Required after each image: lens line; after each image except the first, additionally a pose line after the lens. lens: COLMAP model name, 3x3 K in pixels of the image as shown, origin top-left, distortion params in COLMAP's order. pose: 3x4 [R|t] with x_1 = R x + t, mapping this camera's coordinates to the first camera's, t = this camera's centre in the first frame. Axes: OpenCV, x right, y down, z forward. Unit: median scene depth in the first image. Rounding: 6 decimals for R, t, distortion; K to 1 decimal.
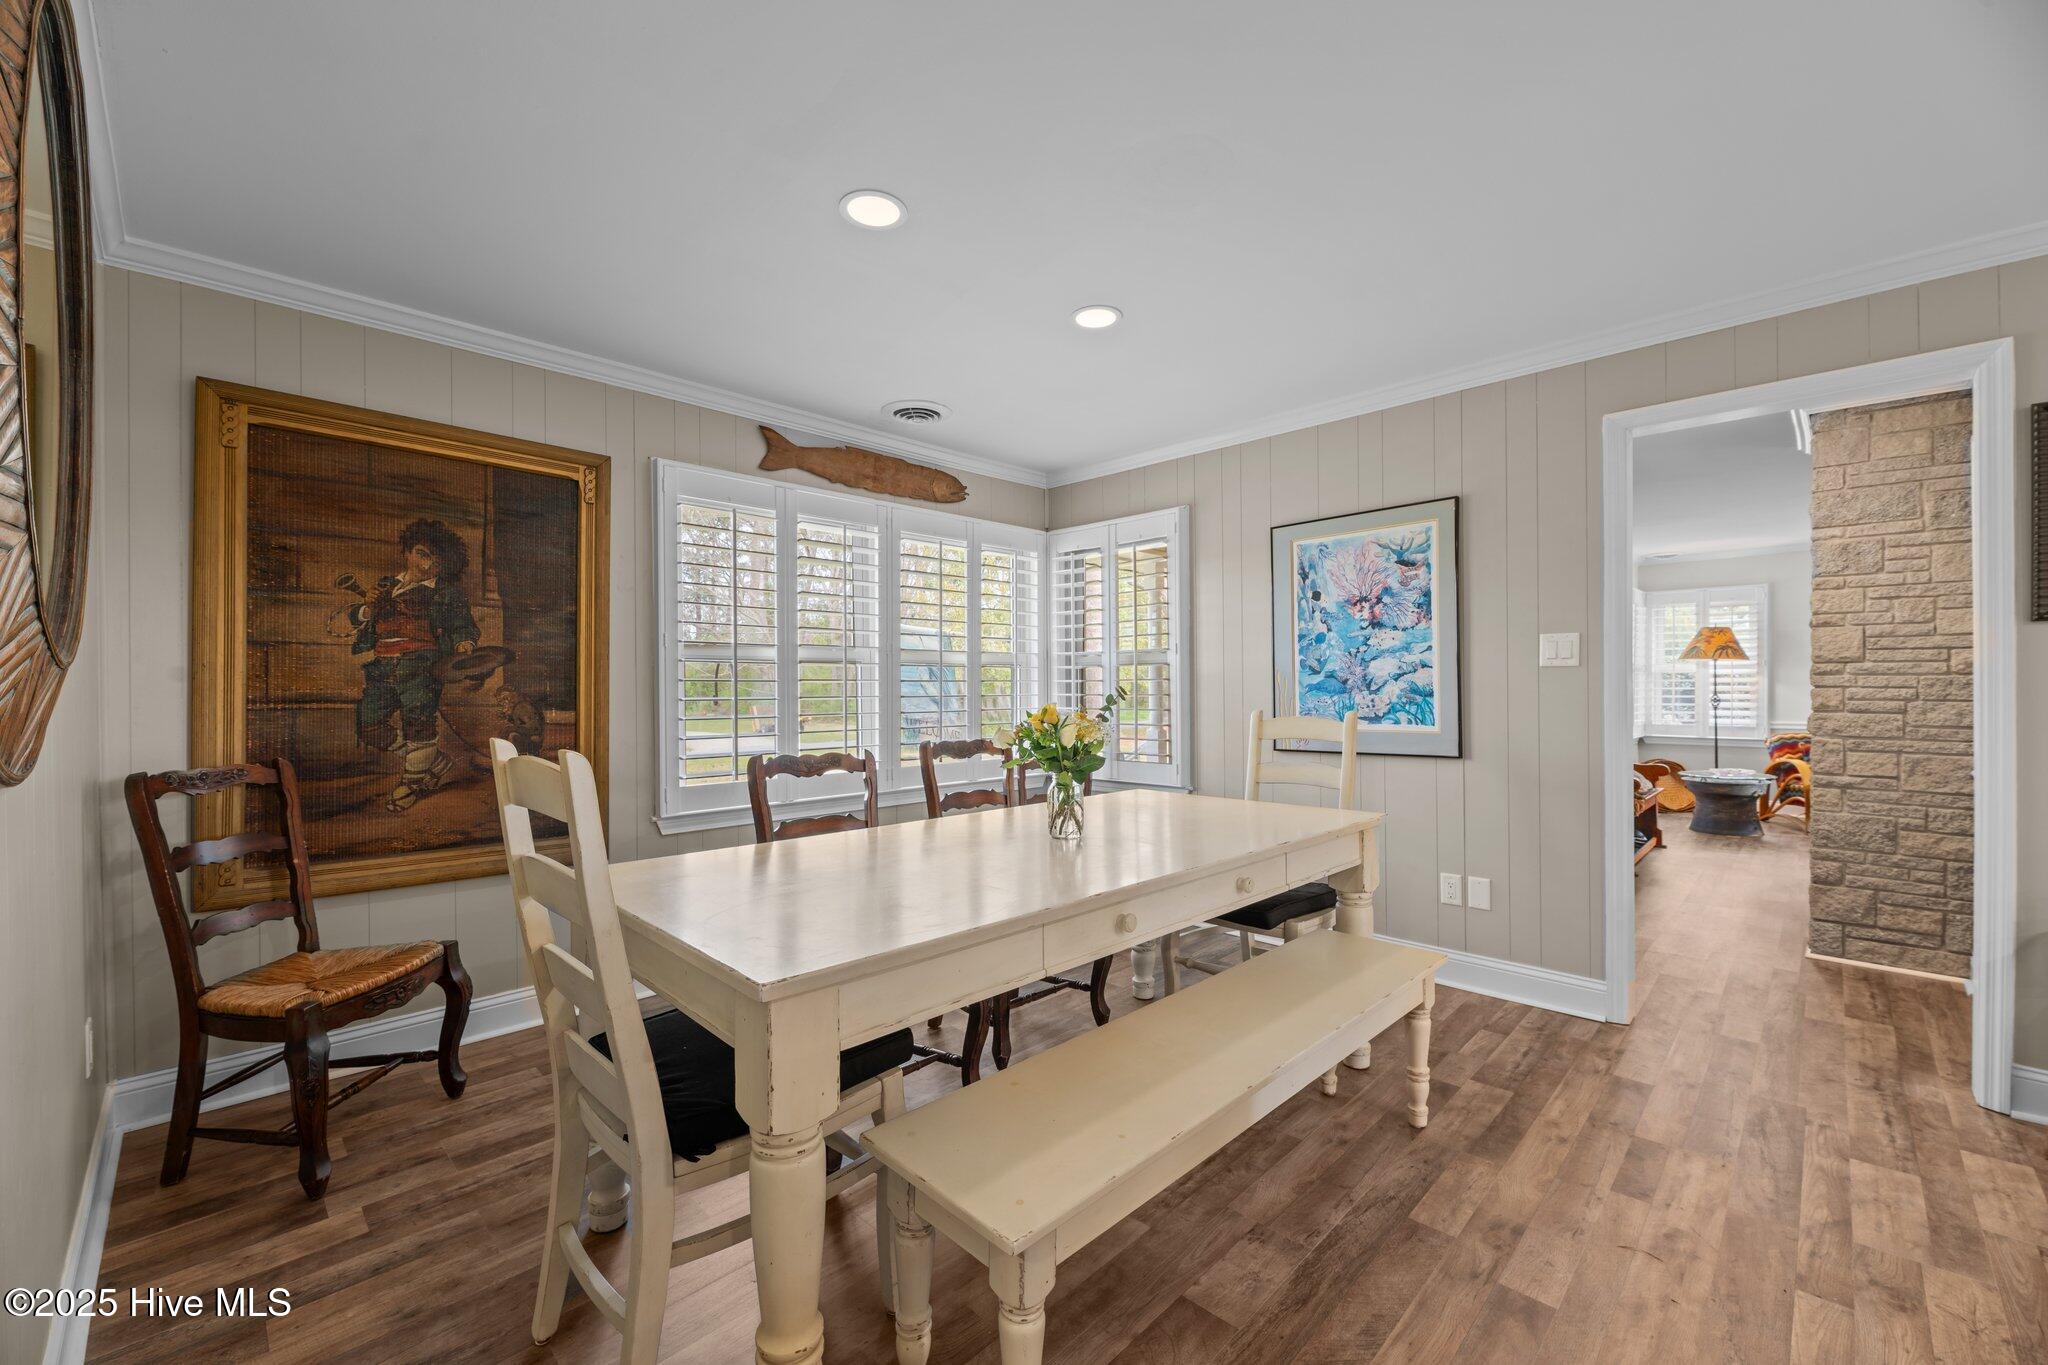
lens RADIAL K [[822.6, 0, 1022.3], [0, 822.6, 684.2], [0, 0, 1]] dist [-0.001561, -0.001986]
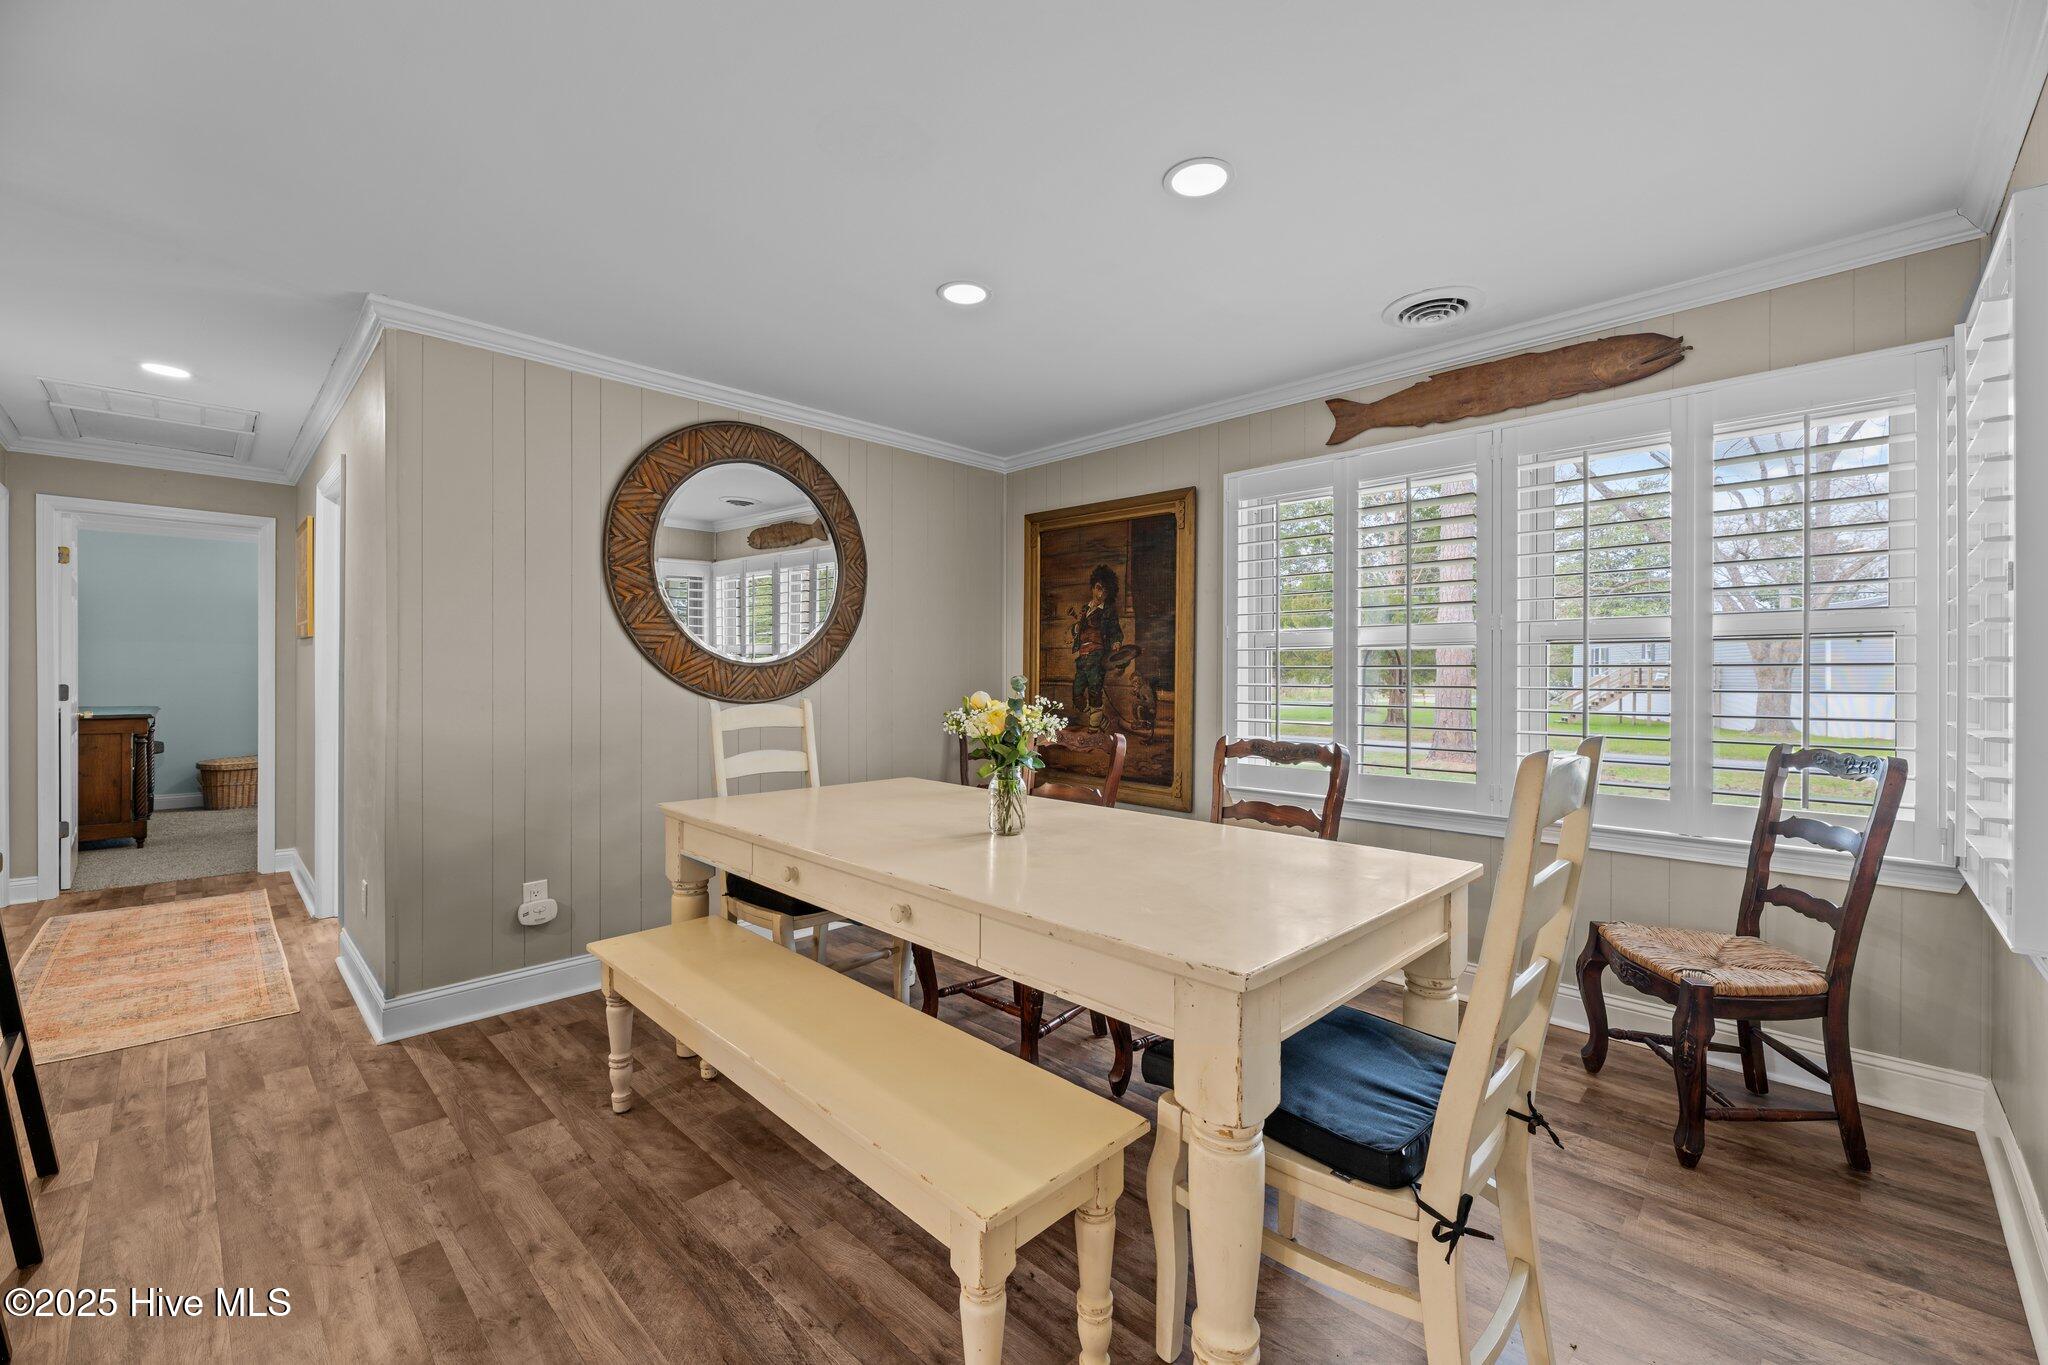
lens RADIAL K [[822.6, 0, 1031.1], [0, 822.6, 678.4], [0, 0, 1]] dist [-0.001561, -0.001986]
pose [[0.012311, 0.009403, -0.999880, 0.758120], [-0.000099, 0.999956, 0.009403, -0.000814], [0.999924, -0.000017, 0.012311, 0.769031]]
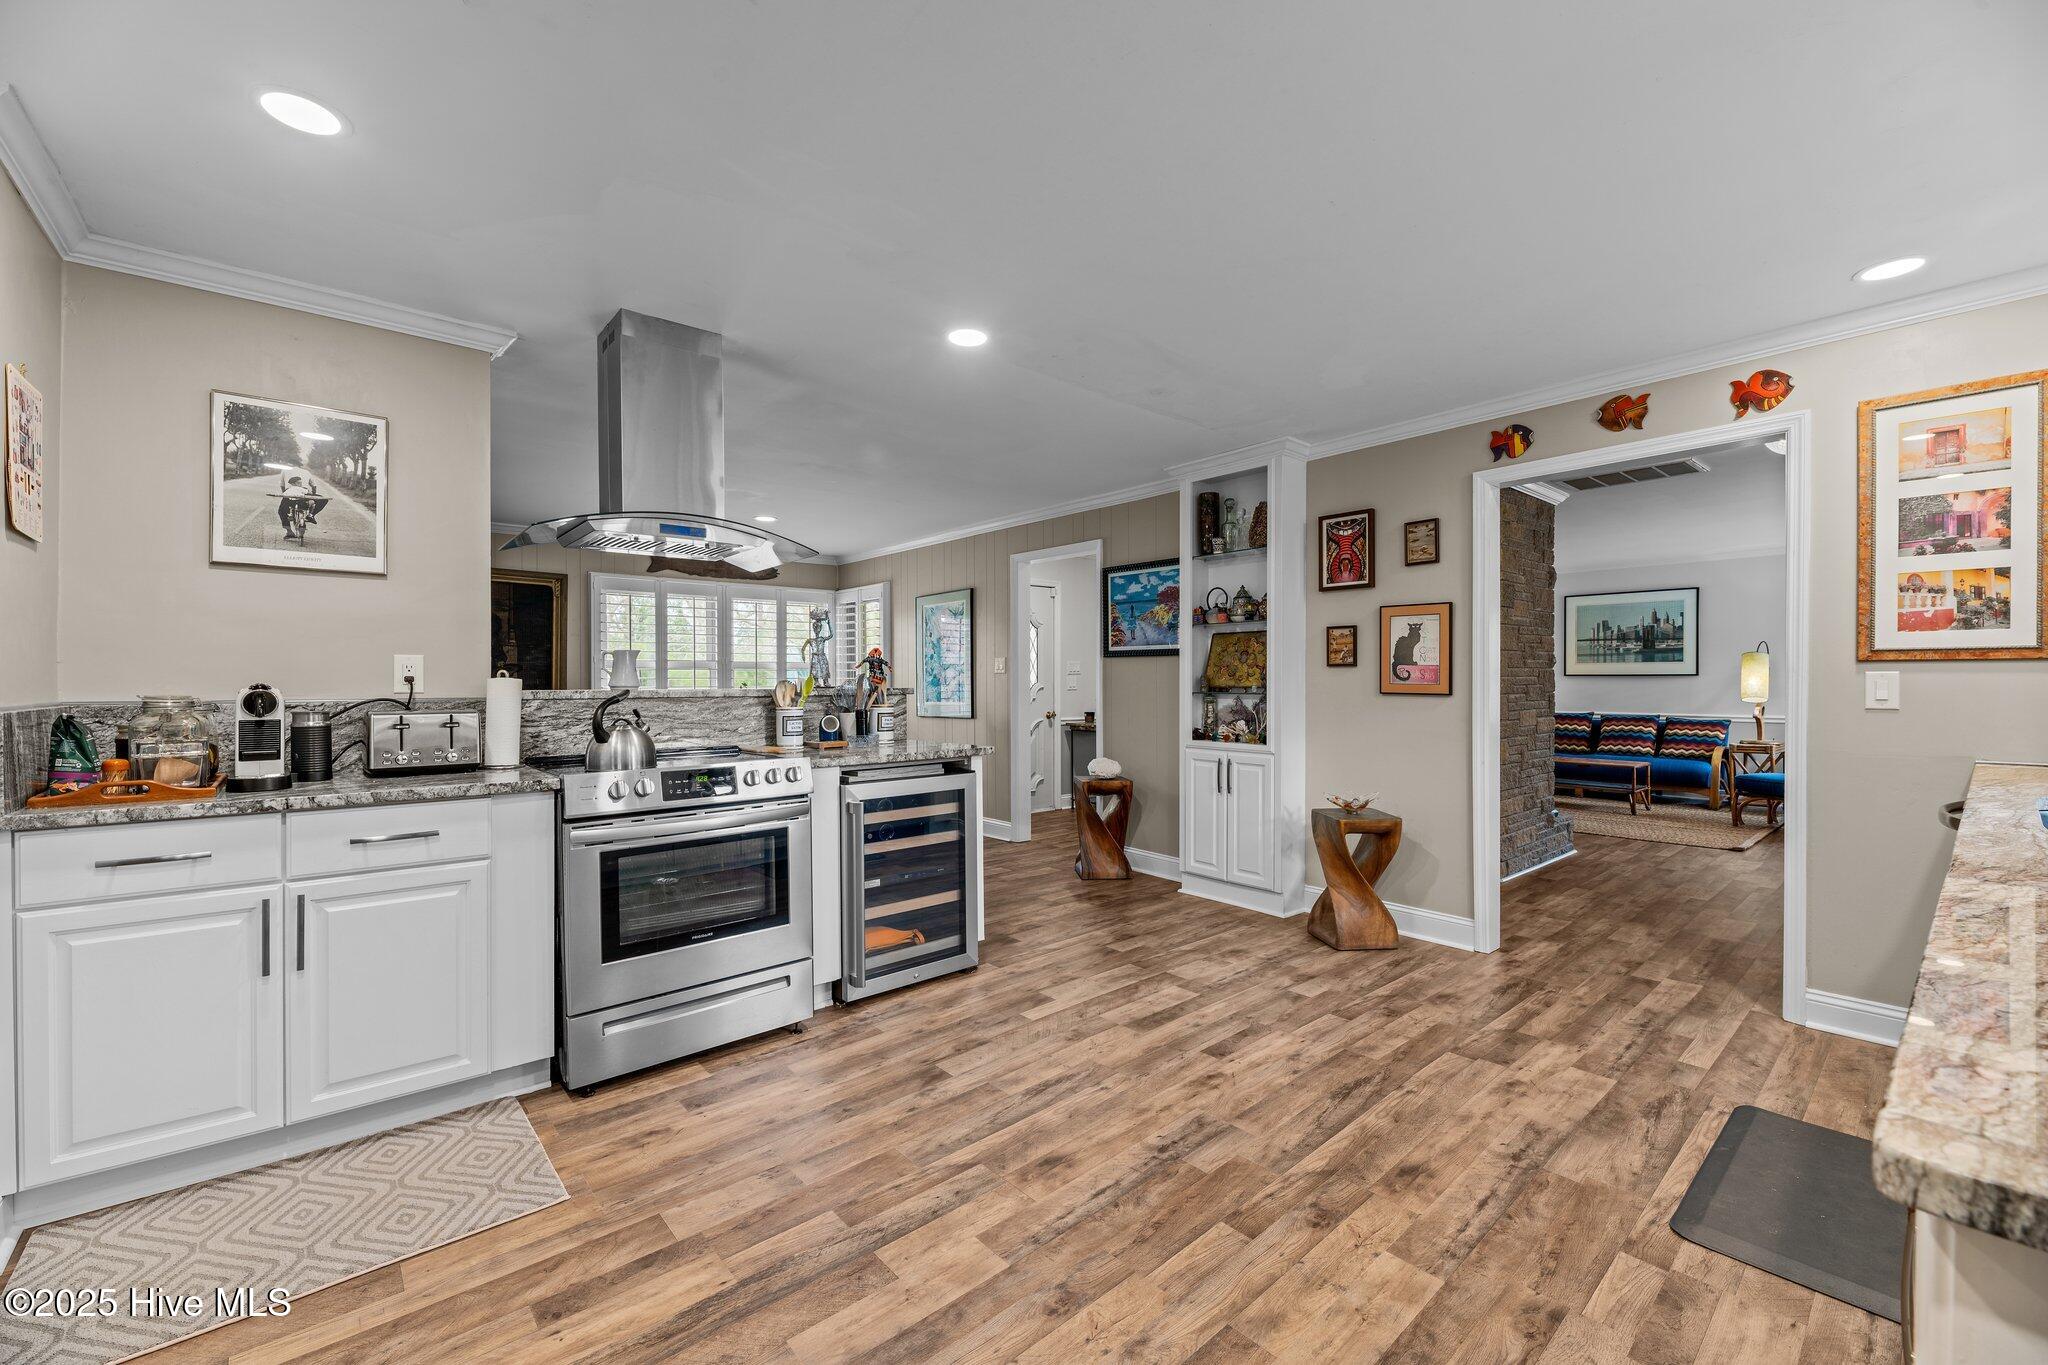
lens RADIAL K [[822.6, 0, 1035.2], [0, 822.6, 687.7], [0, 0, 1]] dist [-0.001561, -0.001986]
pose [[0.997604, 0.003320, -0.069106, 0.899303], [-0.002355, 0.999899, 0.014038, -0.014330], [0.069145, -0.013842, 0.997511, -1.098647]]
